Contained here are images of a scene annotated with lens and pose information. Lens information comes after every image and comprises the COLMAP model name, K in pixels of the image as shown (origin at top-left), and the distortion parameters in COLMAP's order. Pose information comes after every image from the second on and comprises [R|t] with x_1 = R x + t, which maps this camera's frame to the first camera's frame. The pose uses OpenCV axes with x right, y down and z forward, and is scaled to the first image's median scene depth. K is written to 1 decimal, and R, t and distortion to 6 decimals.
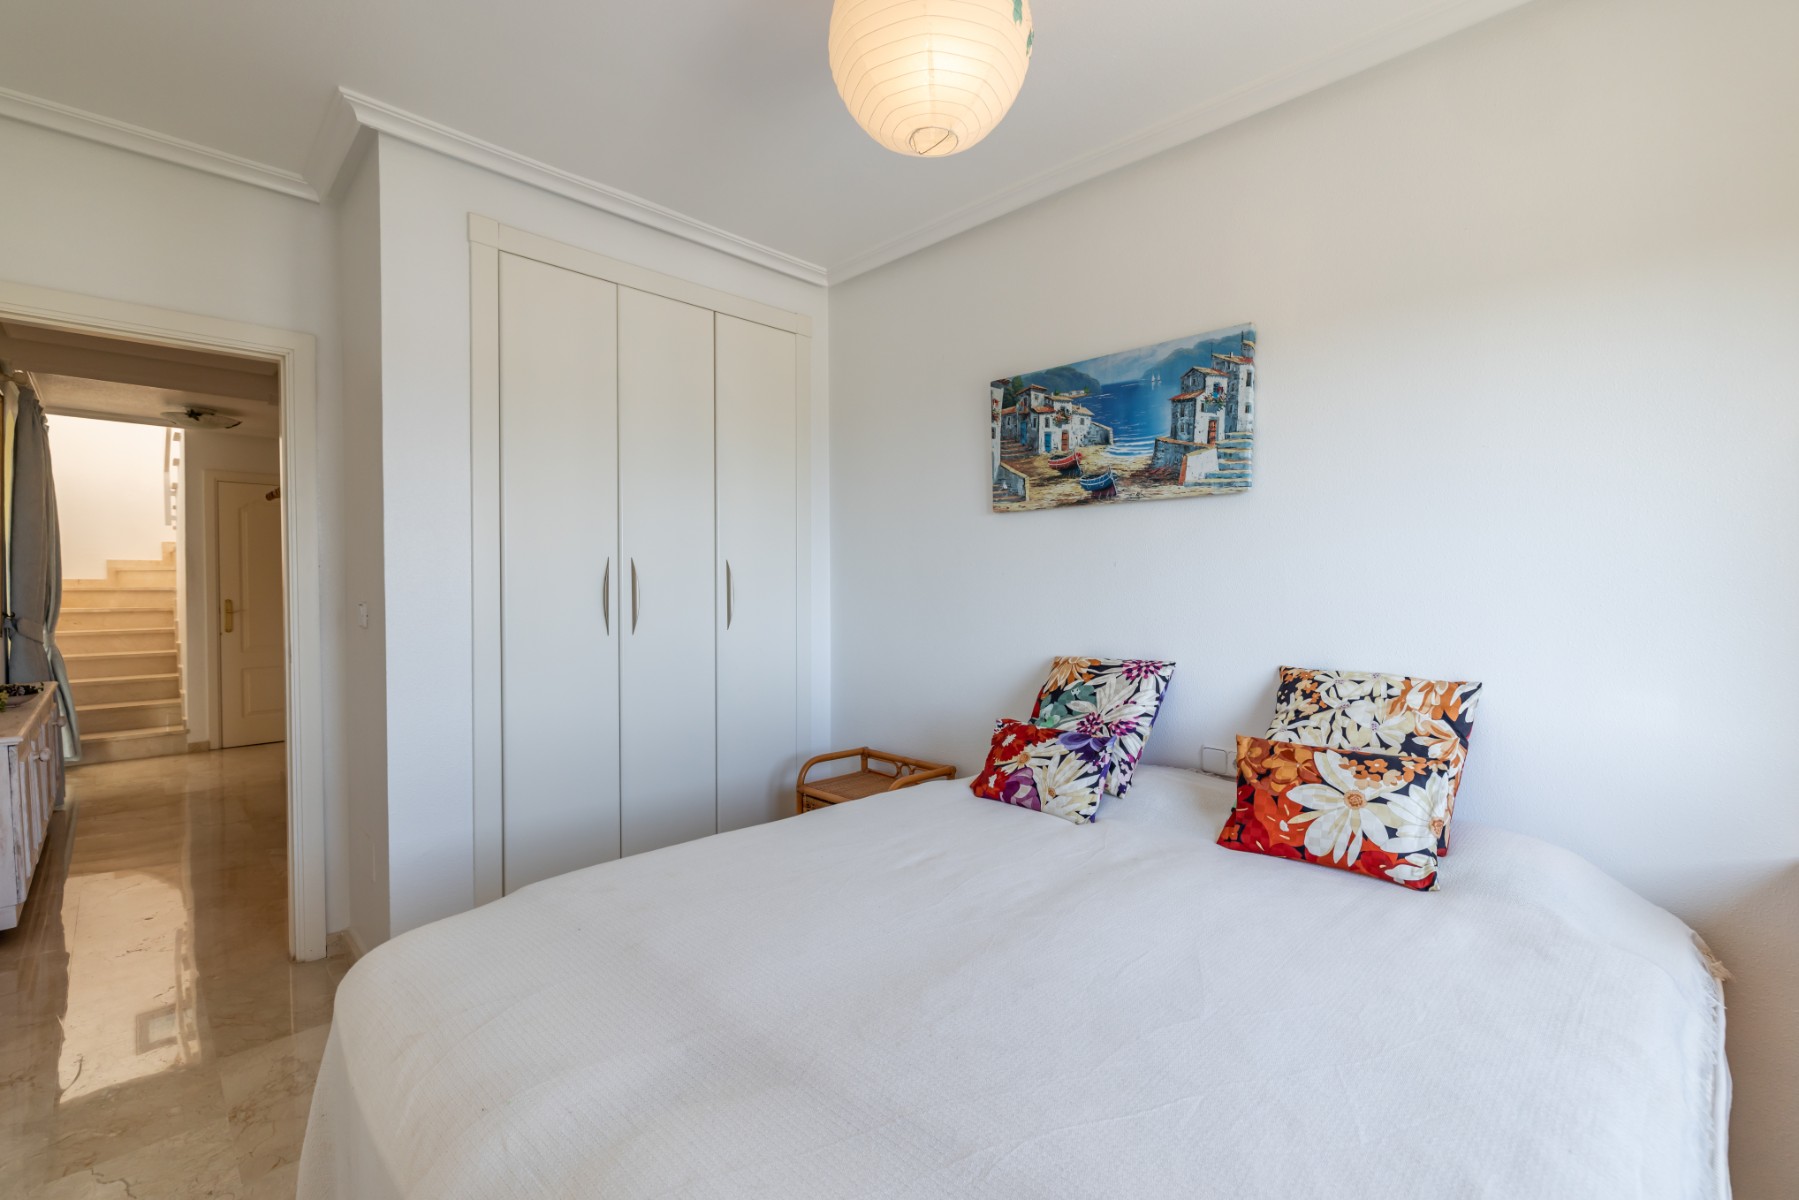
lens RADIAL K [[764.1, 0, 900.8], [0, 764.1, 591.7], [0, 0, 1]] dist [-0.001343, 0.000033]
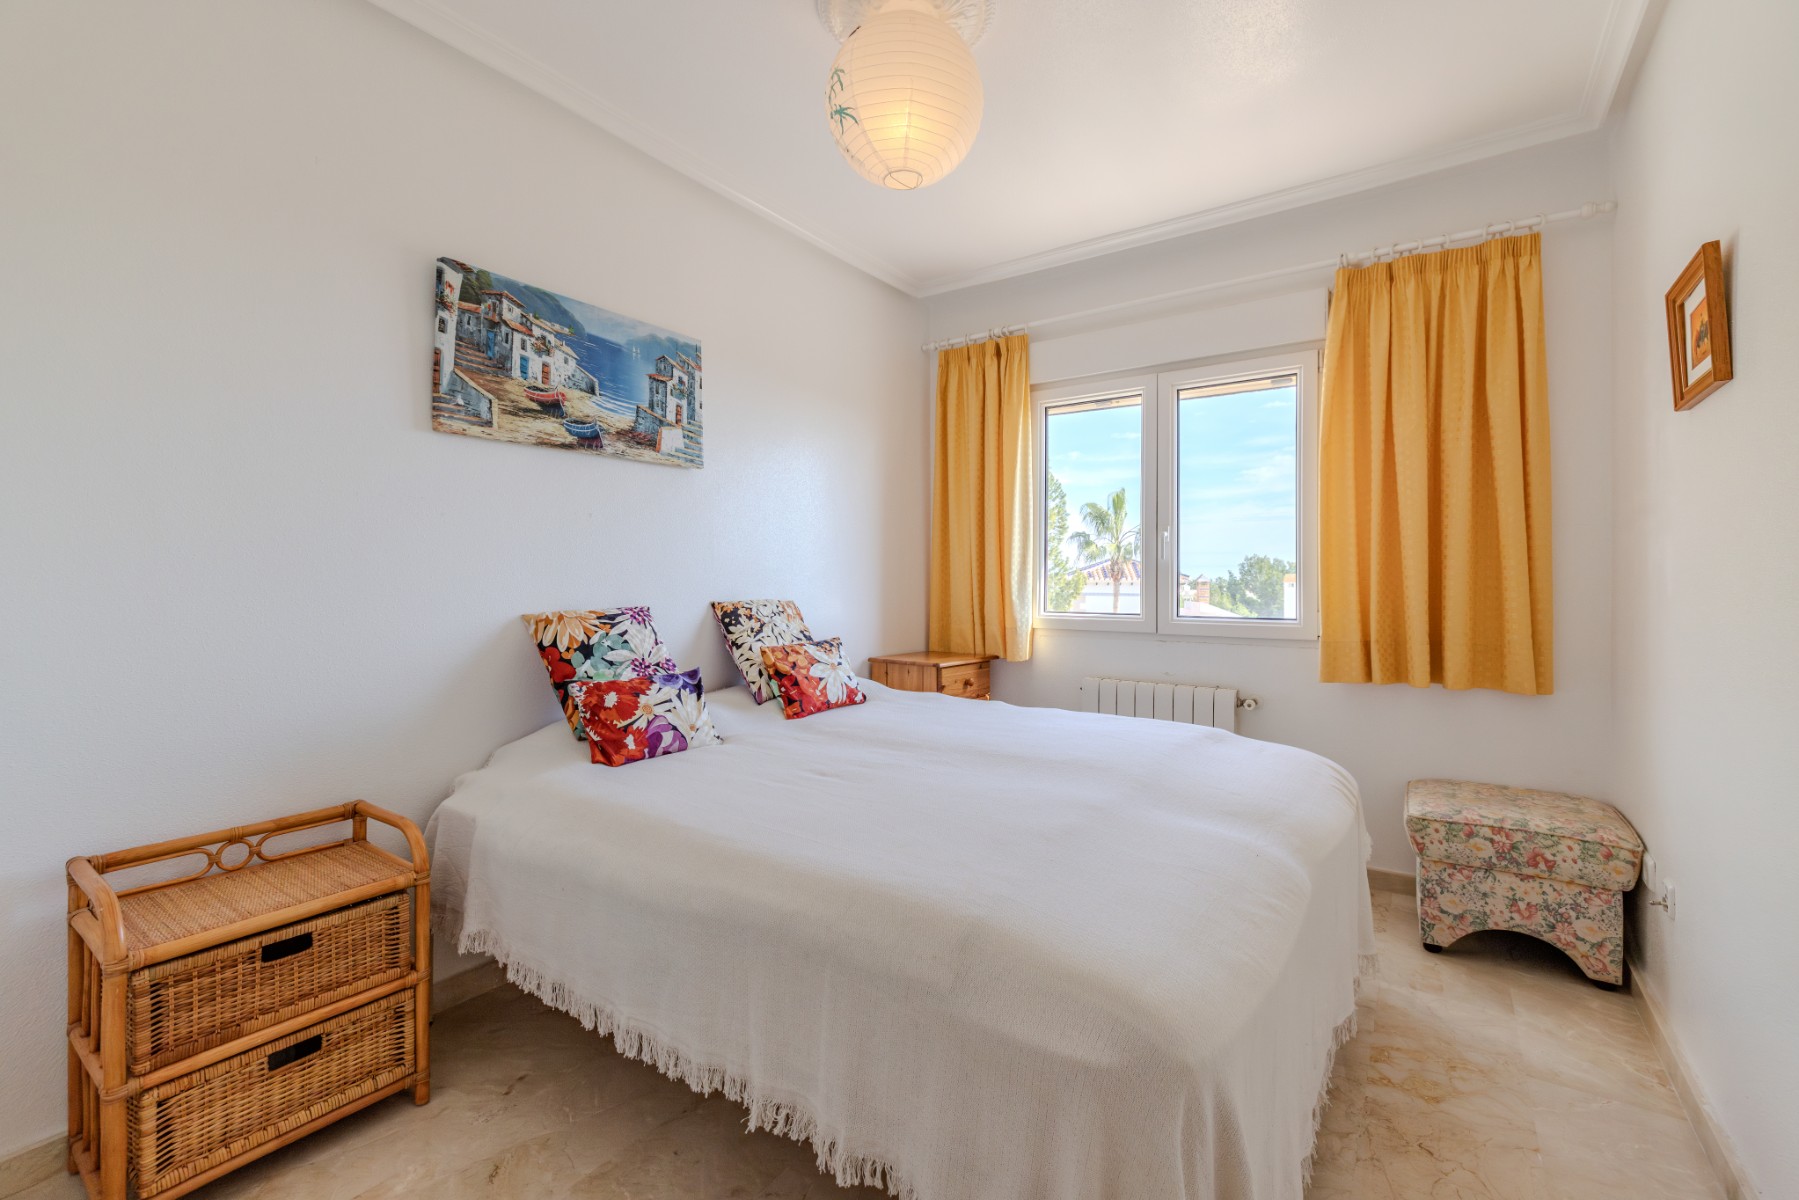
lens RADIAL K [[764.1, 0, 885.9], [0, 764.1, 572.3], [0, 0, 1]] dist [-0.001343, 0.000033]
pose [[-0.142265, 0.011192, 0.989765, -0.770115], [0.011752, 0.999885, -0.009617, 0.053308], [-0.989759, 0.010264, -0.142381, 0.768710]]
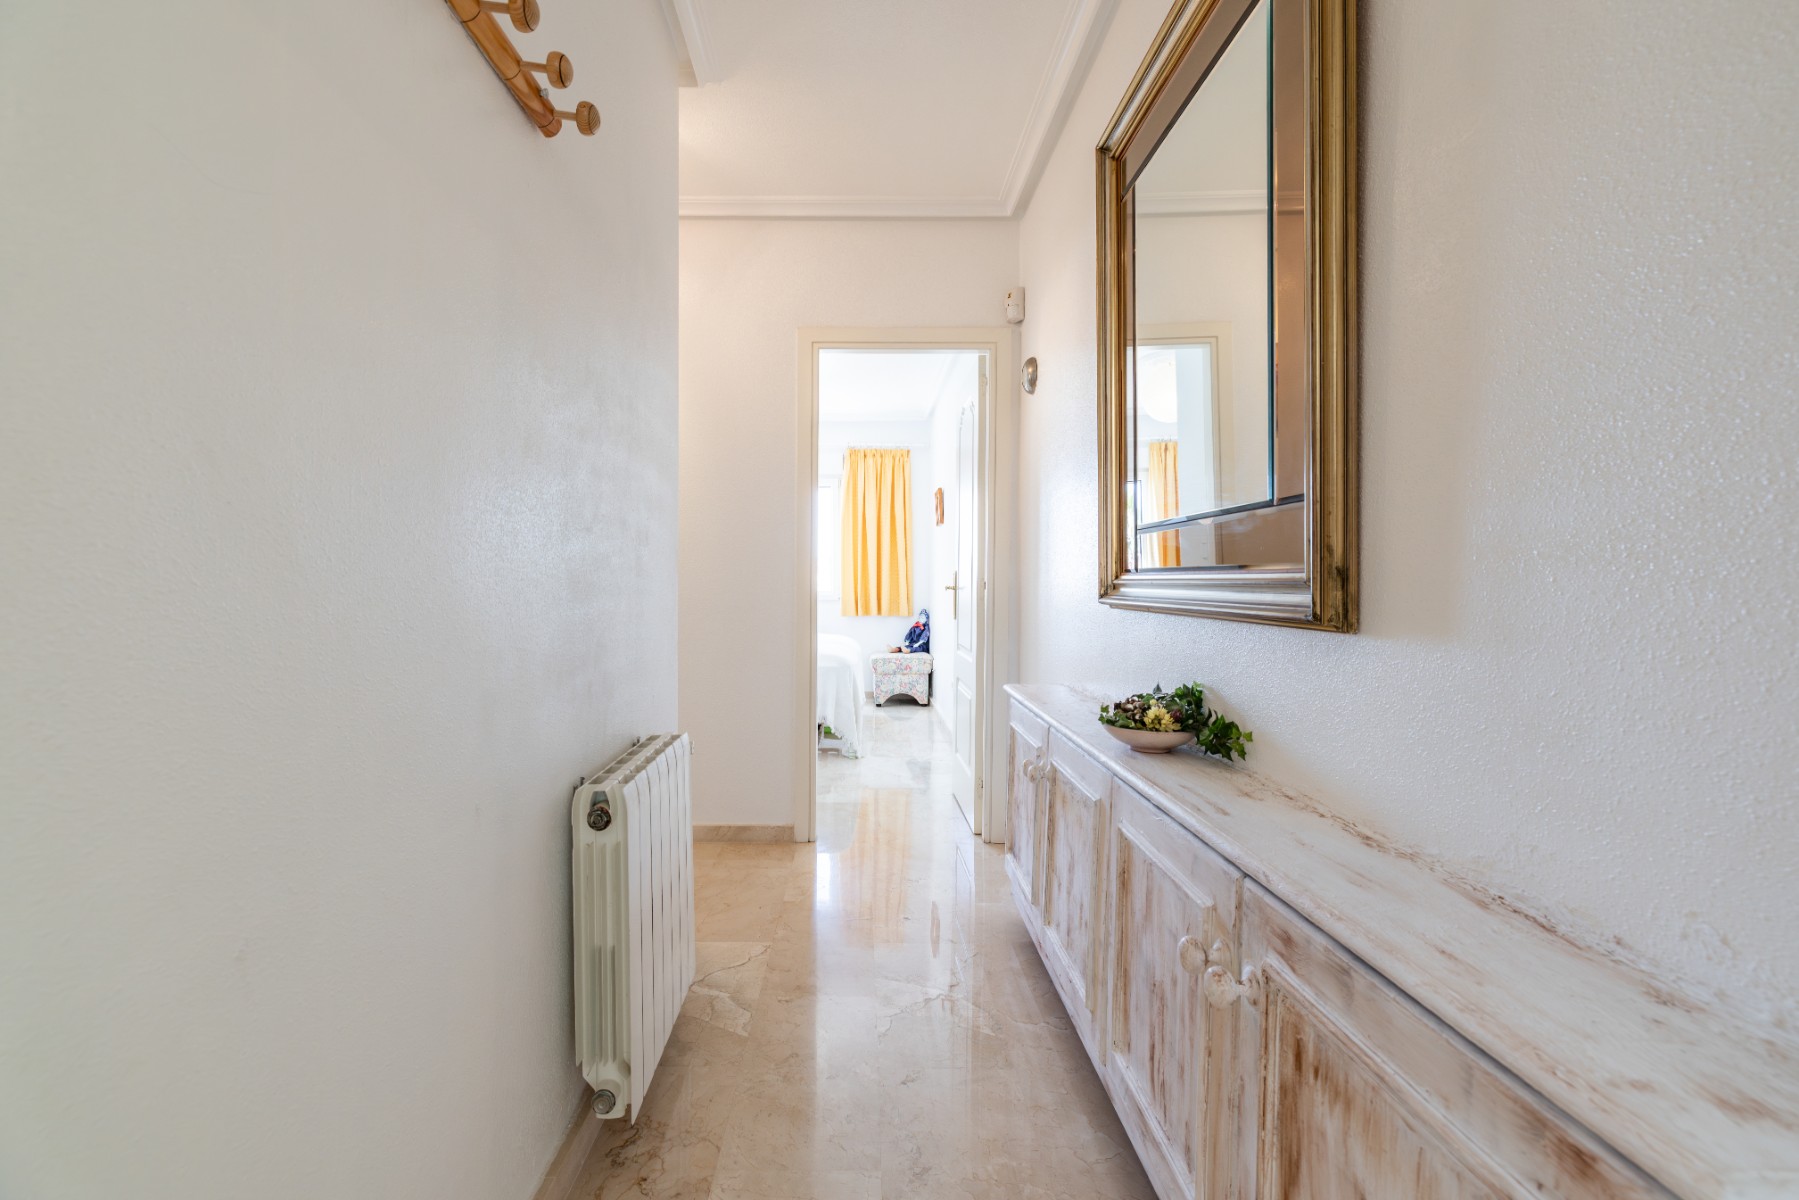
lens RADIAL K [[764.1, 0, 896.0], [0, 764.1, 596.7], [0, 0, 1]] dist [-0.001343, 0.000033]
pose [[-0.731767, -0.003459, 0.681546, -1.300852], [0.010734, 0.999805, 0.016599, 0.076423], [-0.681470, 0.019463, -0.731587, 1.345063]]
